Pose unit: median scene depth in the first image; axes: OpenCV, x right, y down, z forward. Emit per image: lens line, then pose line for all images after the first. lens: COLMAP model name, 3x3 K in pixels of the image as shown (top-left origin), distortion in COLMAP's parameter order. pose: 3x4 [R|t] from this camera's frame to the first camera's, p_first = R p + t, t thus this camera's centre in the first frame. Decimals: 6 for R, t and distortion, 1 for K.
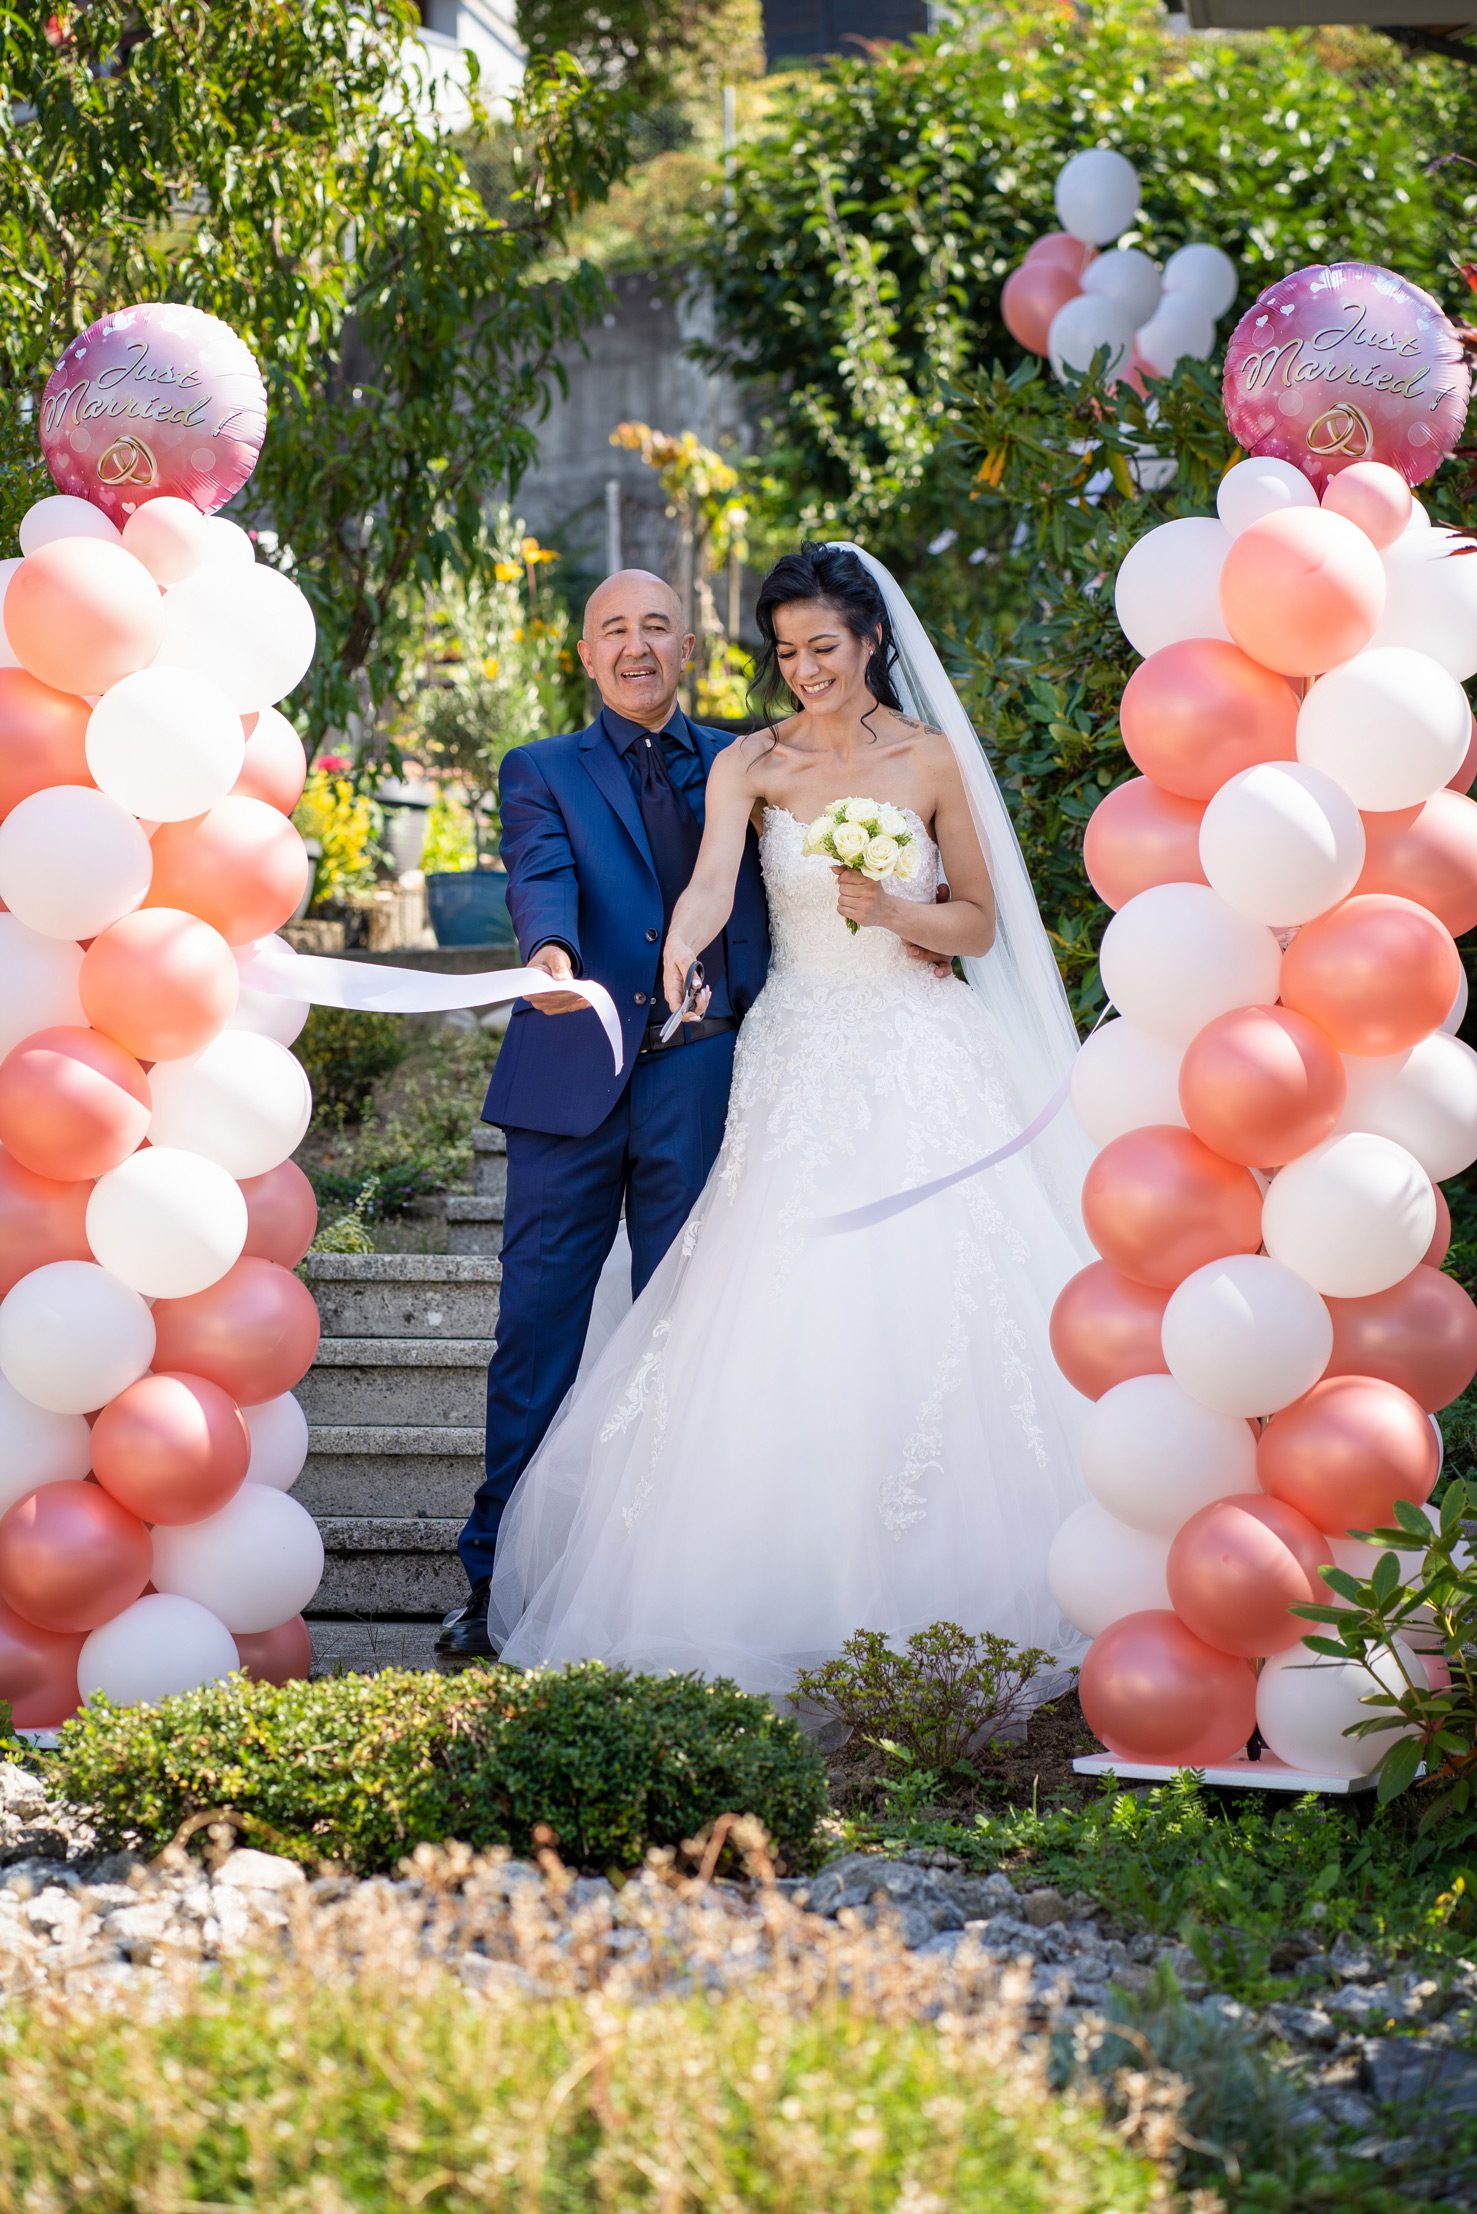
lens RADIAL K [[5144.0, 0, 738.5], [0, 5144.0, 1107.0], [0, 0, 1]] dist [-0.034161, -0.702571]
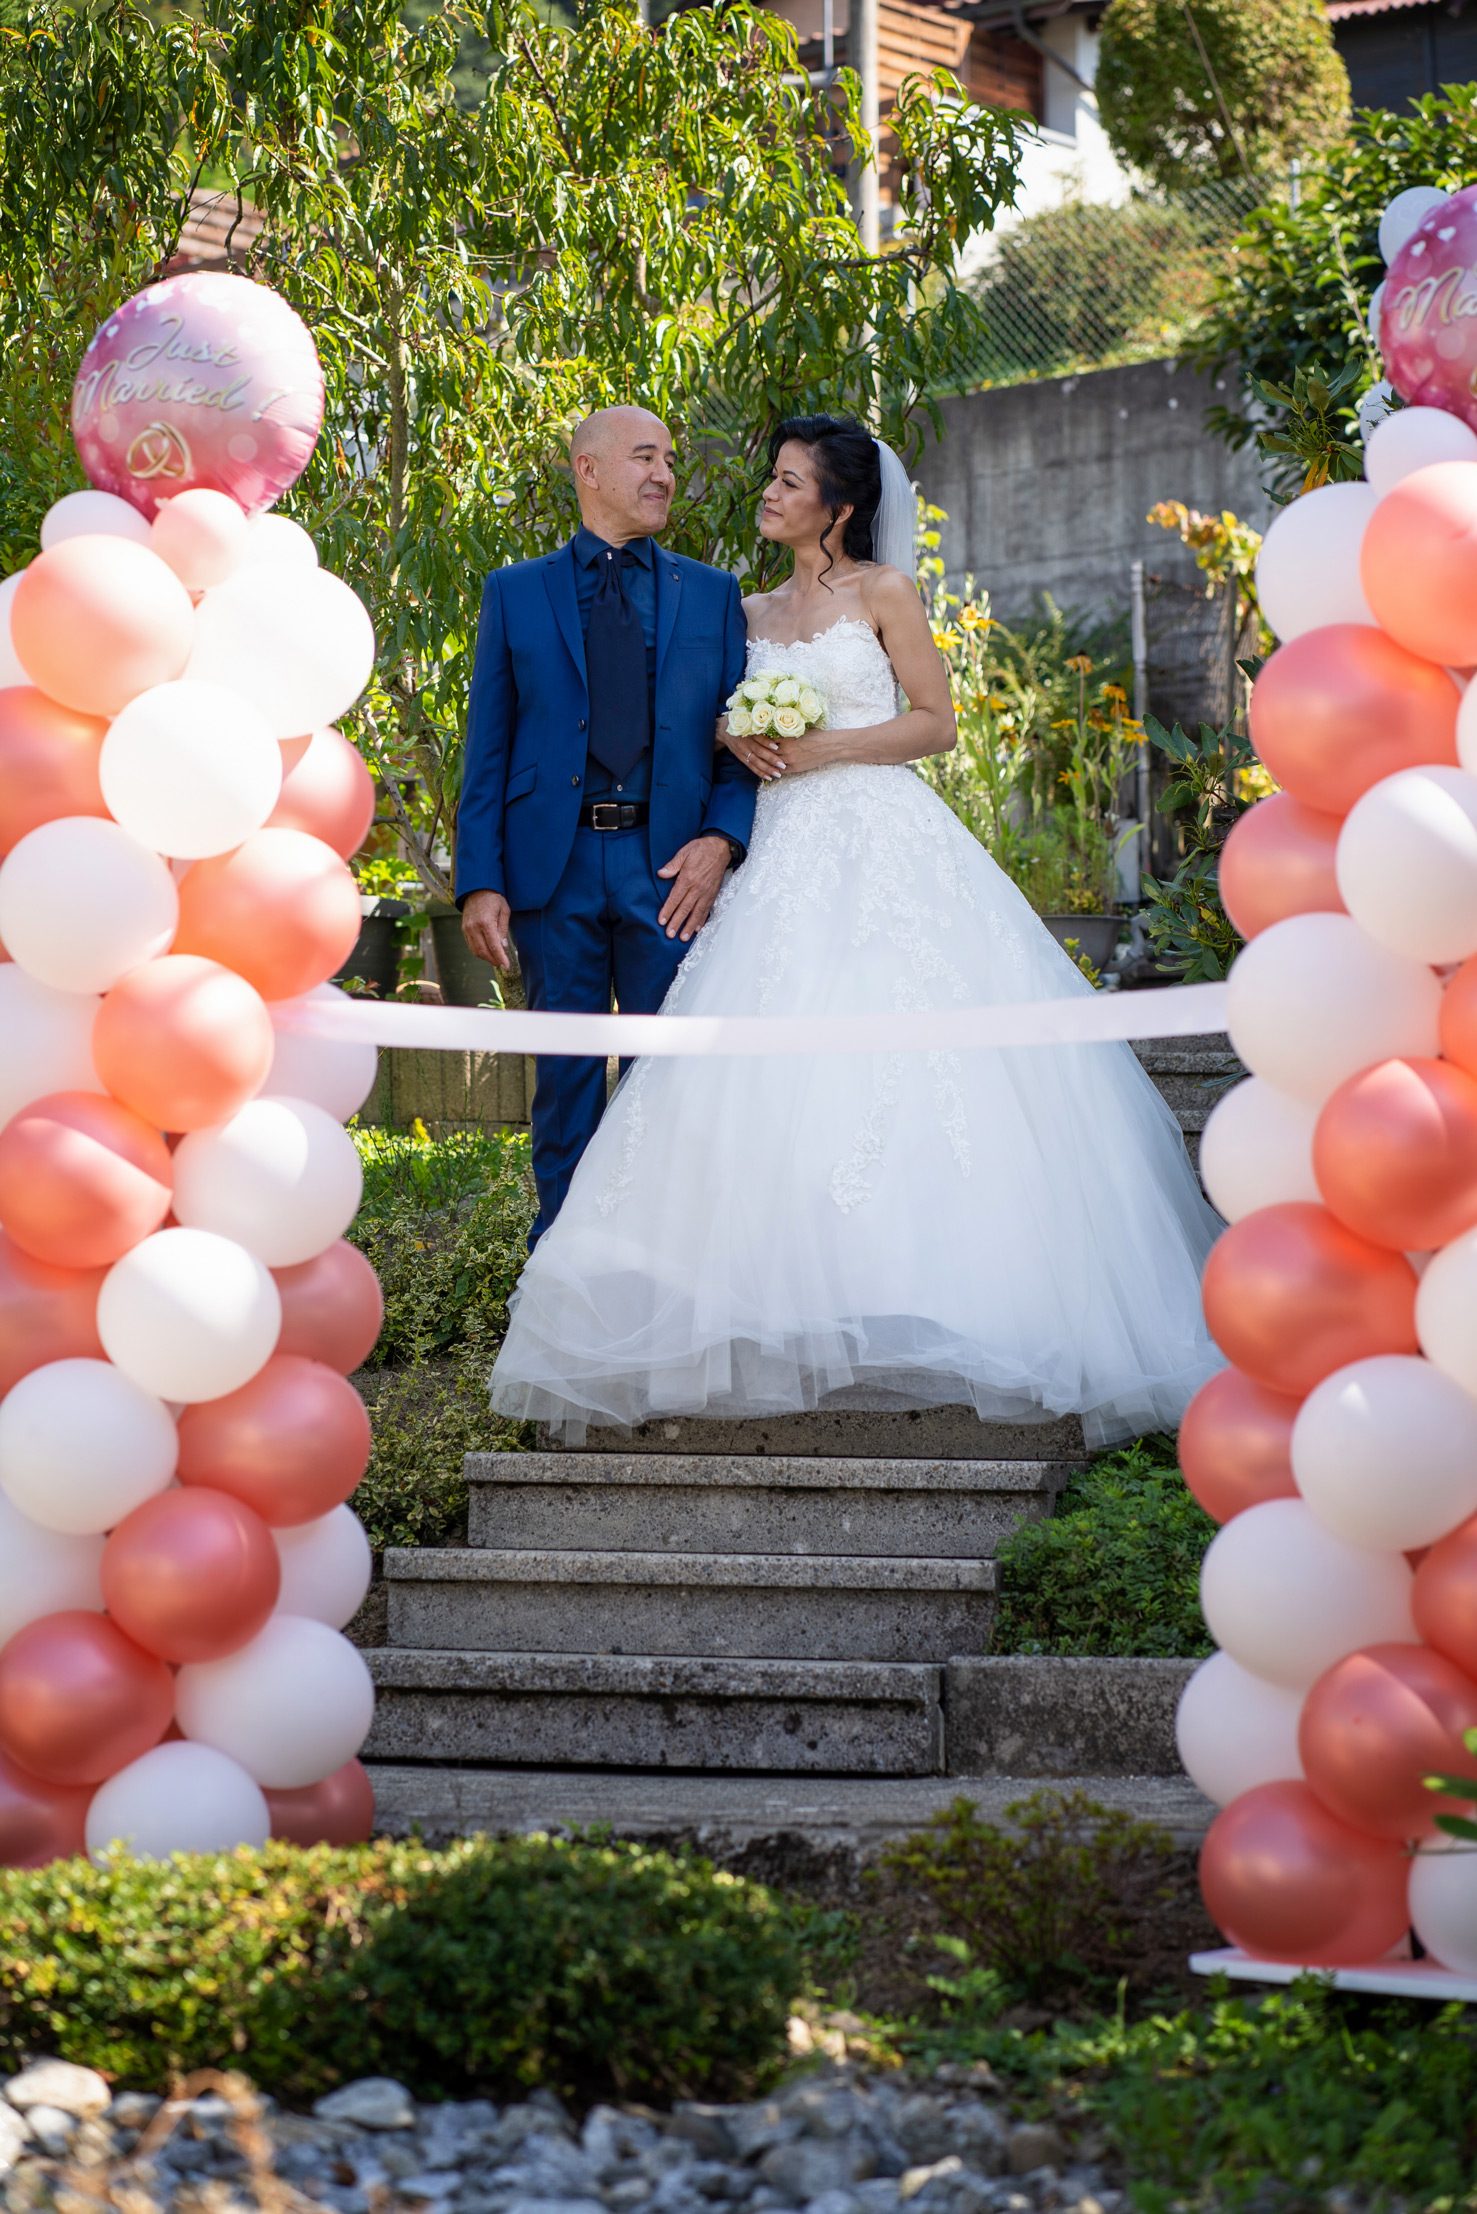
lens RADIAL K [[5144.0, 0, 738.5], [0, 5144.0, 1107.0], [0, 0, 1]] dist [-0.034161, -0.702571]
pose [[0.990663, -0.002885, -0.136302, 0.099318], [-0.000345, 0.999720, -0.023666, 0.007481], [0.136332, 0.023492, 0.990385, 0.144307]]
